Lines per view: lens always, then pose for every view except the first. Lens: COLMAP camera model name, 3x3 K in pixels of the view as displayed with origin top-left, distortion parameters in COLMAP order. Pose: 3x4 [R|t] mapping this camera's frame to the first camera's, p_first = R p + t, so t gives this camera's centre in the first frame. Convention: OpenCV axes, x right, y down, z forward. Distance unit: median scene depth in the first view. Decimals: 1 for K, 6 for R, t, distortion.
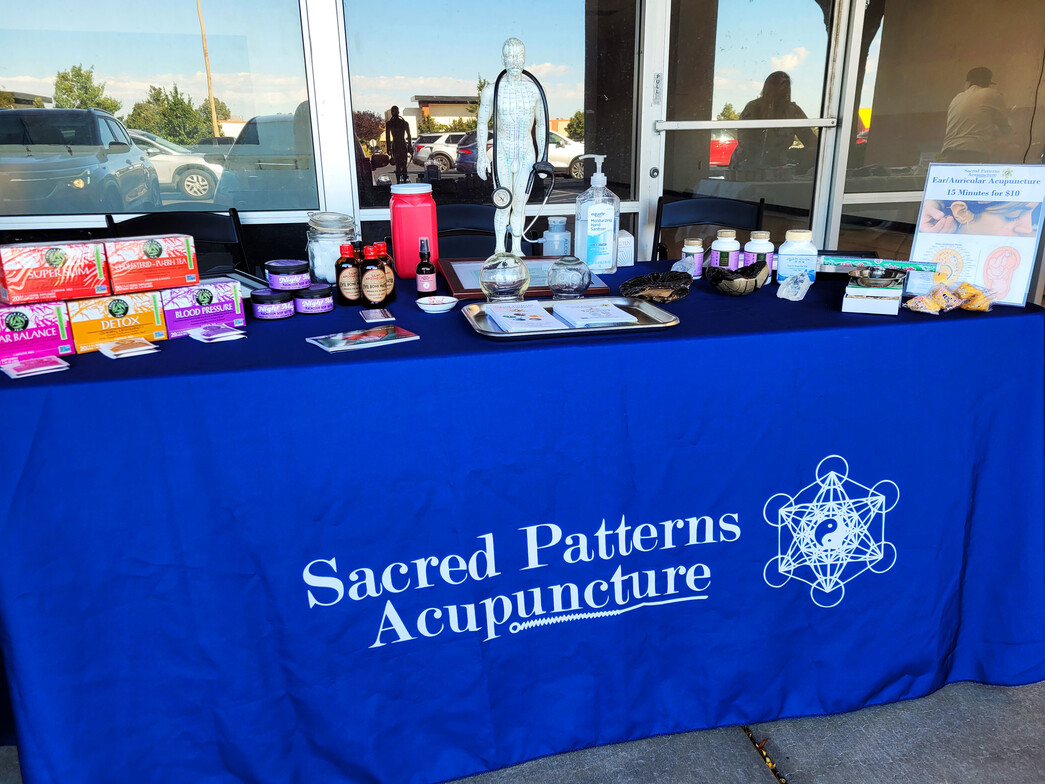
lens RADIAL K [[767.8, 0, 522.5], [0, 767.8, 392.0], [0, 0, 1]] dist [0.046353, -0.003383]
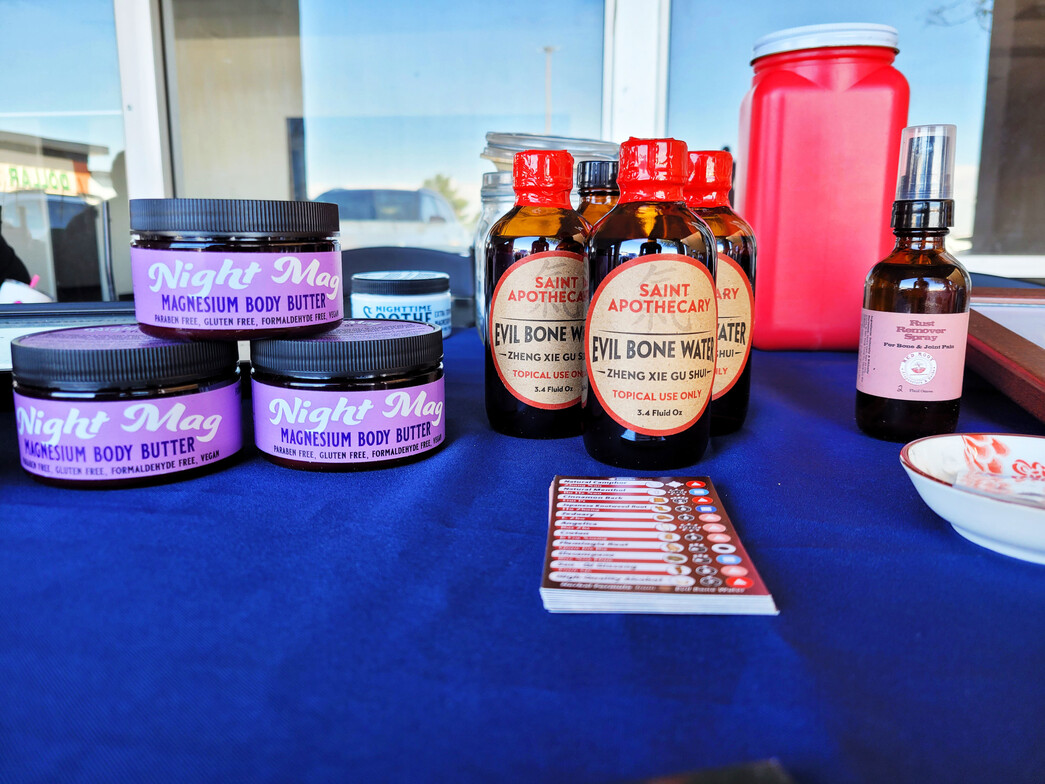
lens RADIAL K [[767.8, 0, 522.5], [0, 767.8, 392.0], [0, 0, 1]] dist [0.046353, -0.003383]
pose [[0.931663, 0.091775, -0.351542, -0.140214], [-0.130122, 0.987673, -0.087006, -0.096946], [0.339224, 0.126804, 0.932120, 0.739724]]
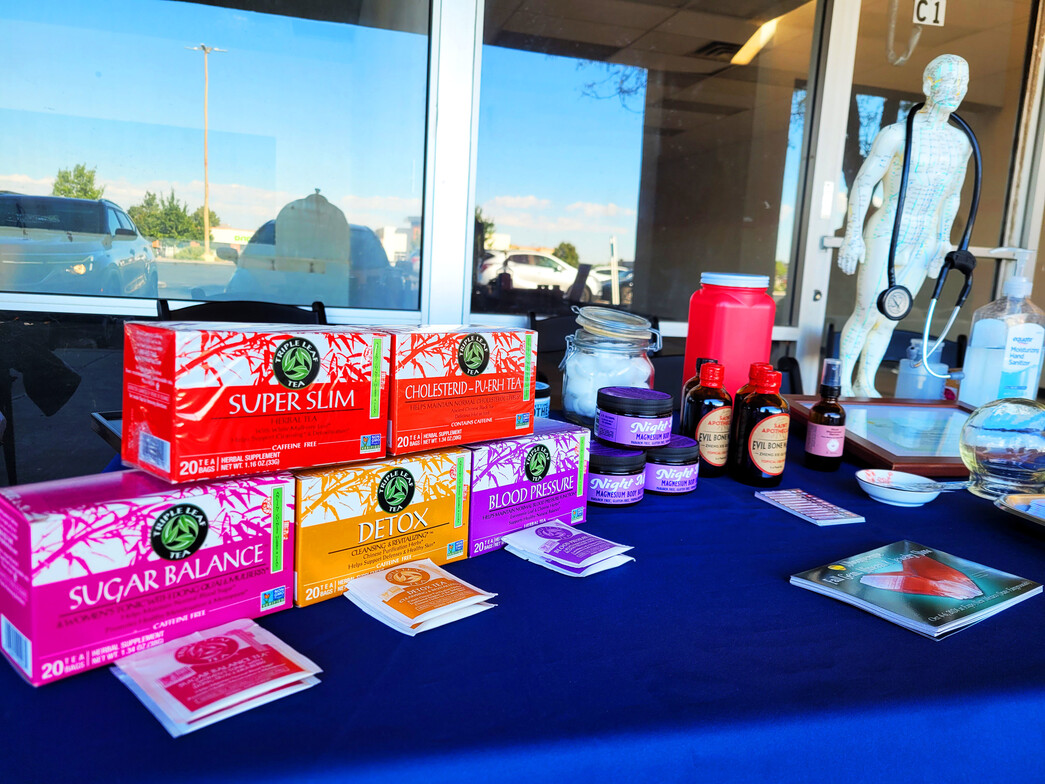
lens RADIAL K [[767.8, 0, 522.5], [0, 767.8, 392.0], [0, 0, 1]] dist [0.046353, -0.003383]
pose [[0.997151, 0.067175, 0.034306, -0.347388], [-0.061208, 0.986418, -0.152422, -0.074433], [-0.044079, 0.149888, 0.987720, 0.433871]]
